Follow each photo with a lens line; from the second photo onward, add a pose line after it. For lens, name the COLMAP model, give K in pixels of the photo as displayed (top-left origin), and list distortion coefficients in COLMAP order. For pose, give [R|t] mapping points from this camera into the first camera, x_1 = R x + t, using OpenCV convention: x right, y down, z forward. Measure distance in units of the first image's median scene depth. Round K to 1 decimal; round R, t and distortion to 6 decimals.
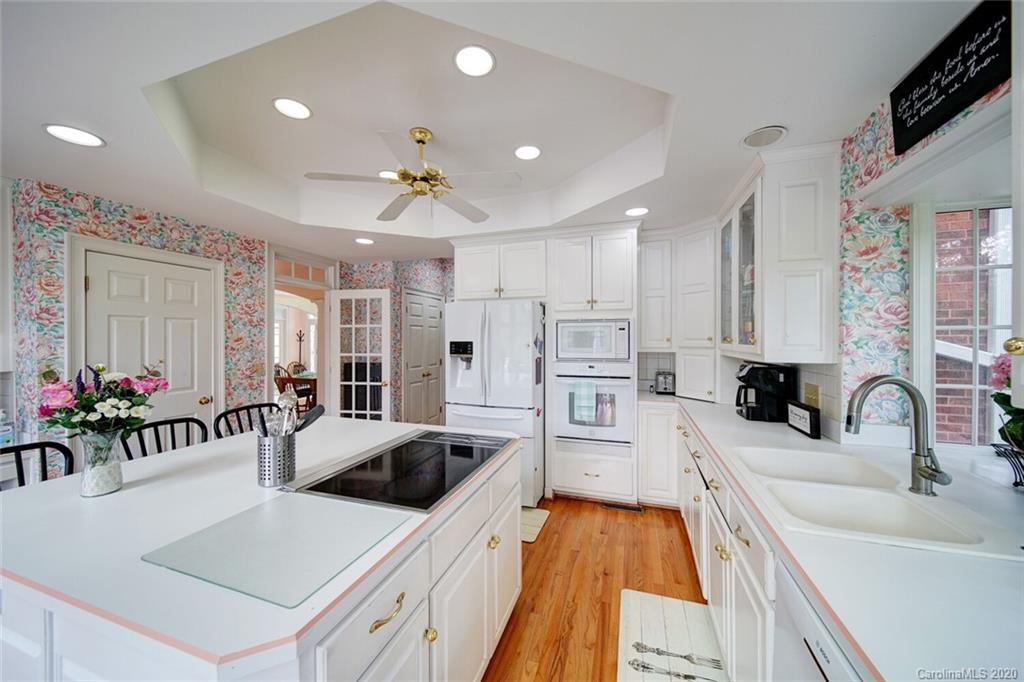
lens RADIAL K [[361.0, 0, 512.1], [0, 361.0, 340.7], [0, 0, 1]] dist [-0.000715, -0.000427]
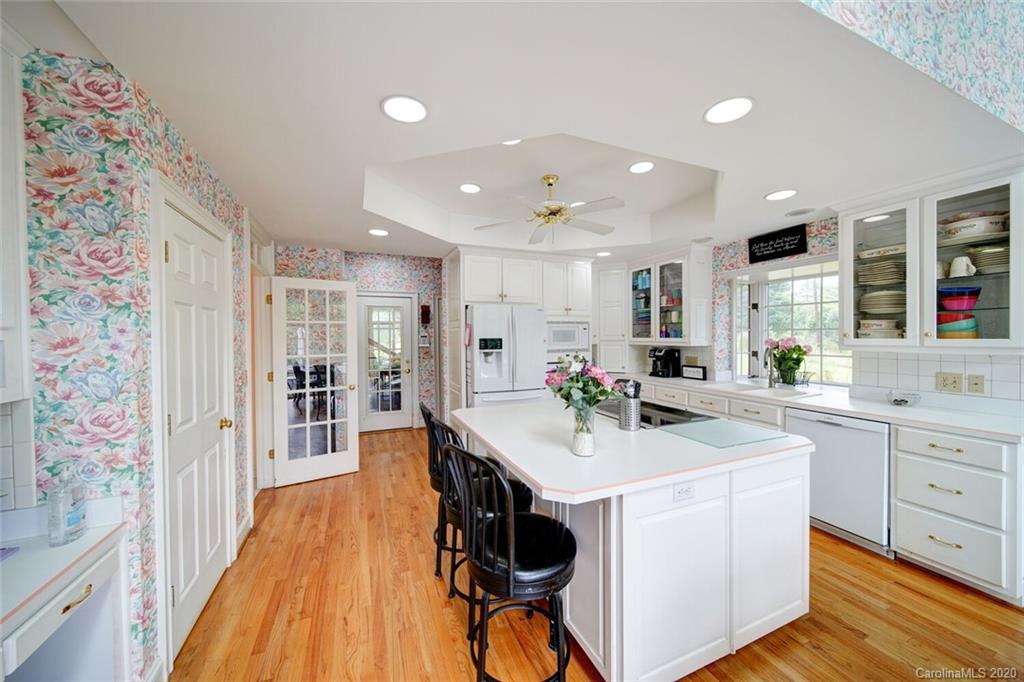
lens RADIAL K [[361.0, 0, 509.0], [0, 361.0, 337.8], [0, 0, 1]] dist [-0.000715, -0.000427]
pose [[0.751000, -0.007896, 0.660255, -0.885899], [0.010820, 0.999941, -0.000348, 0.001473], [-0.660213, 0.007405, 0.751042, 0.087647]]
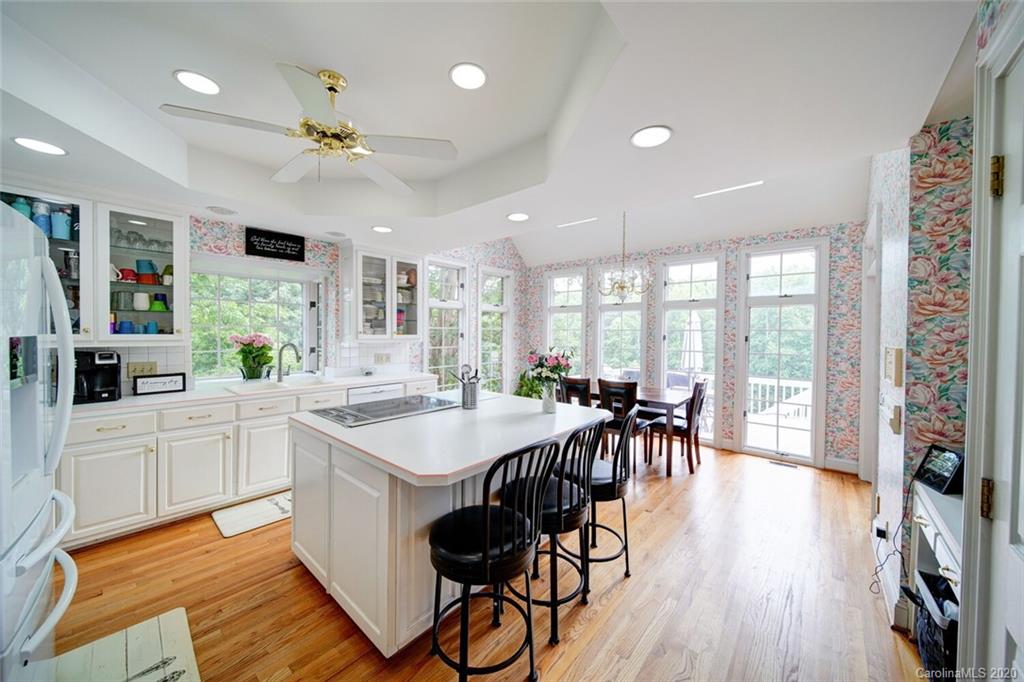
lens RADIAL K [[361.0, 0, 508.6], [0, 361.0, 336.7], [0, 0, 1]] dist [-0.000715, -0.000427]
pose [[-0.924097, -0.012320, 0.381958, -0.669604], [-0.005261, 0.999796, 0.019520, -0.008398], [-0.382121, 0.016029, -0.923973, 1.159281]]
